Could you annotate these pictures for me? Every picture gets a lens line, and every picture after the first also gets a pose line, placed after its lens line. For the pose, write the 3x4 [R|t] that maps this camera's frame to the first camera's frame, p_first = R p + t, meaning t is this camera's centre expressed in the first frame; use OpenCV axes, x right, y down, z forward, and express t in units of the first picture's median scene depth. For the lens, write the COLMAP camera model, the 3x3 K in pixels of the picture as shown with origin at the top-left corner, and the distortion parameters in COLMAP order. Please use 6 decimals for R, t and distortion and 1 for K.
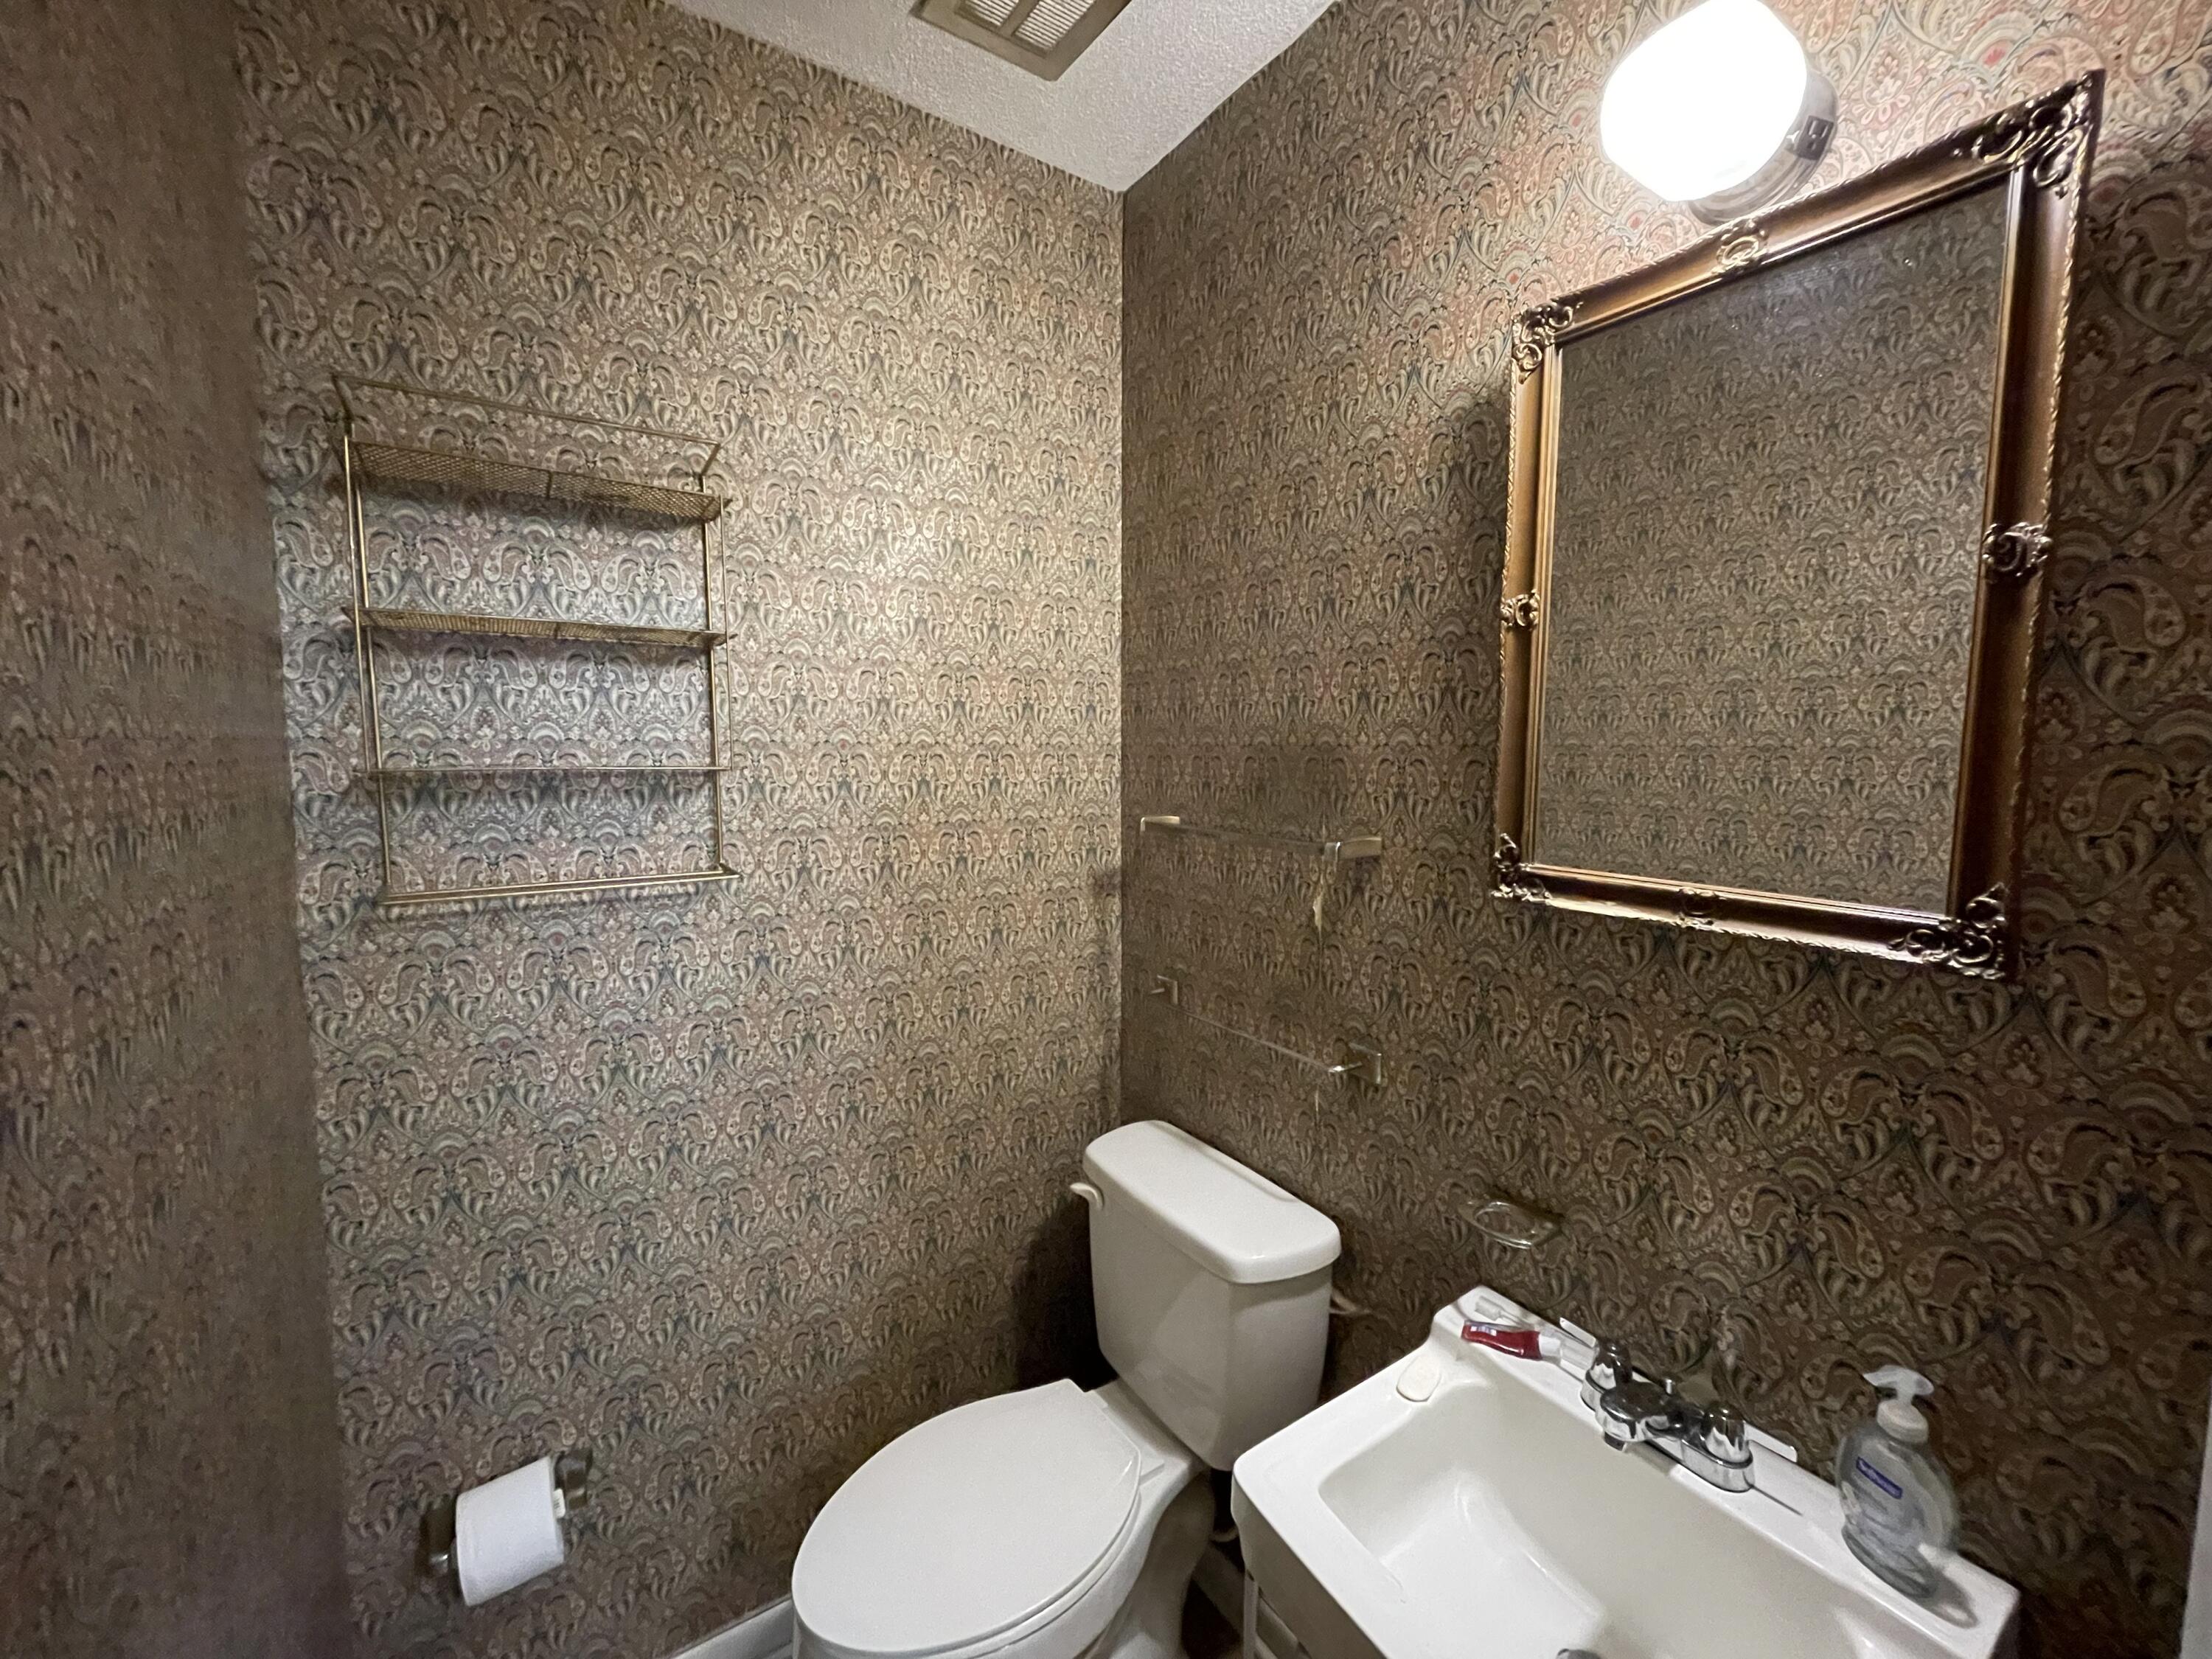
lens RADIAL K [[882.9, 0, 1103.8], [0, 882.9, 826.7], [0, 0, 1]] dist [-0.000319, -0.000039]
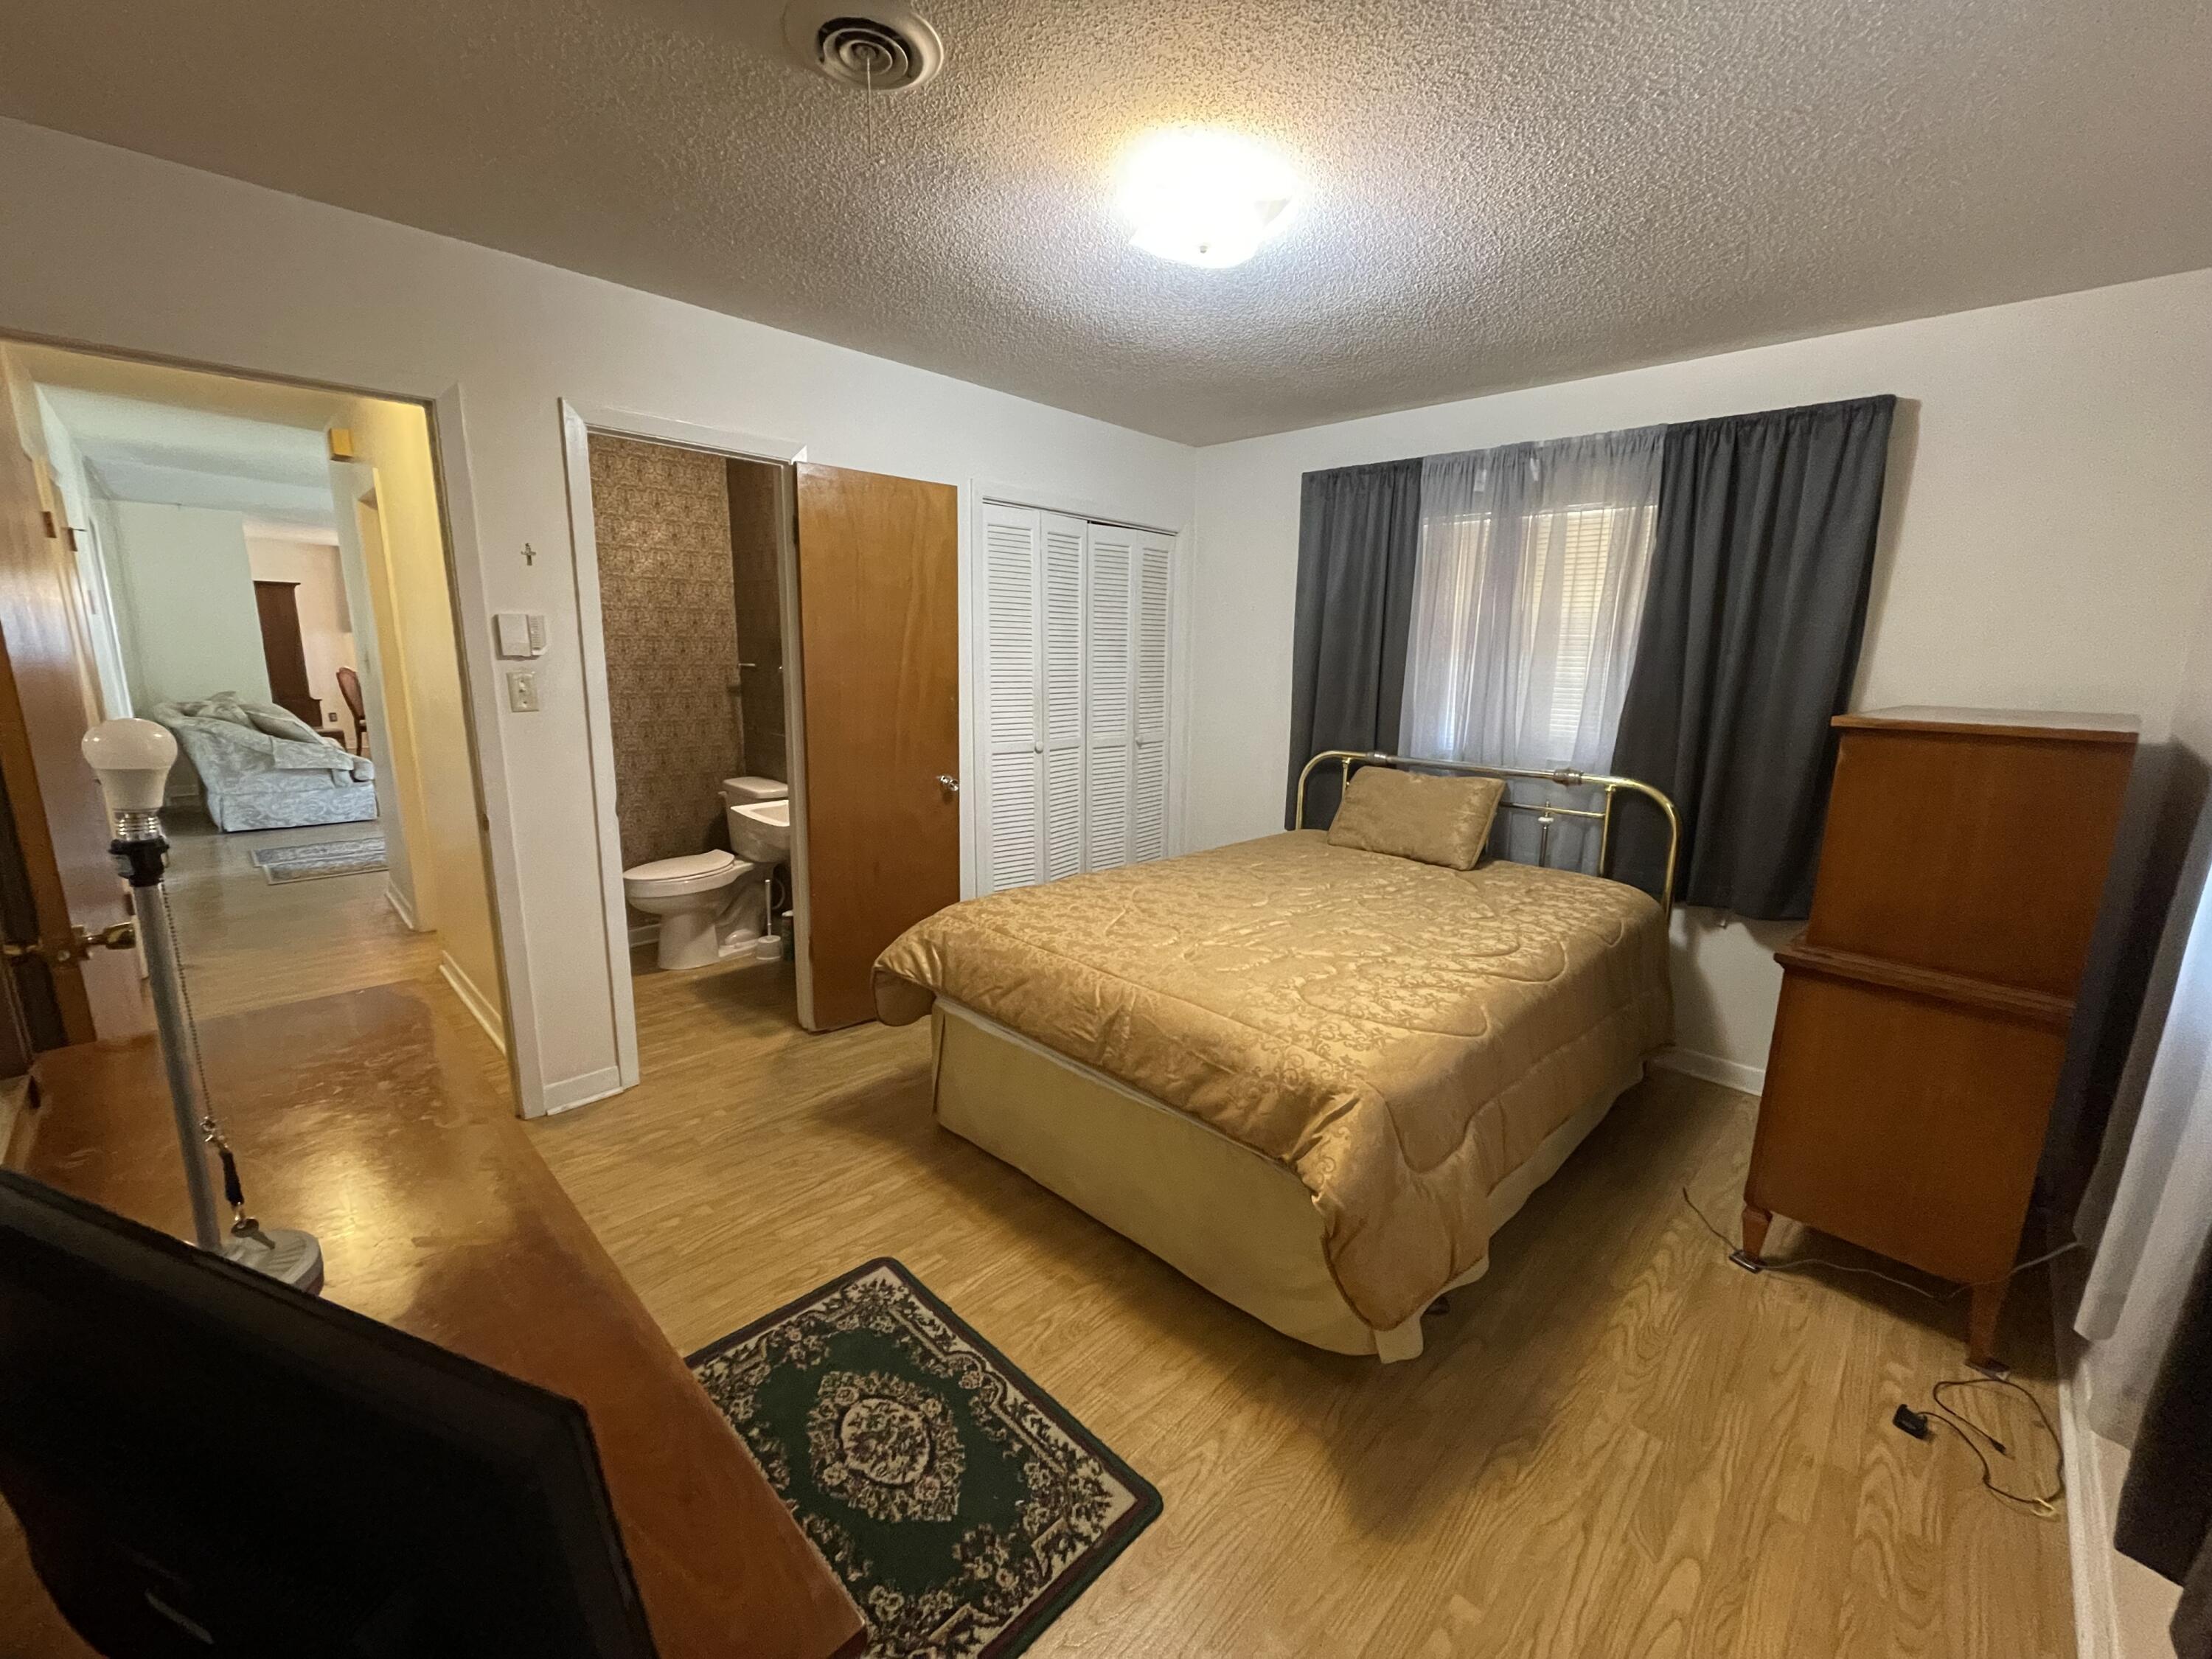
lens RADIAL K [[882.9, 0, 1112.1], [0, 882.9, 827.9], [0, 0, 1]] dist [-0.000319, -0.000039]
pose [[0.977204, -0.029093, 0.210298, 0.549878], [0.005996, 0.993953, 0.109644, 0.192038], [-0.212216, -0.105884, 0.971469, -1.883440]]
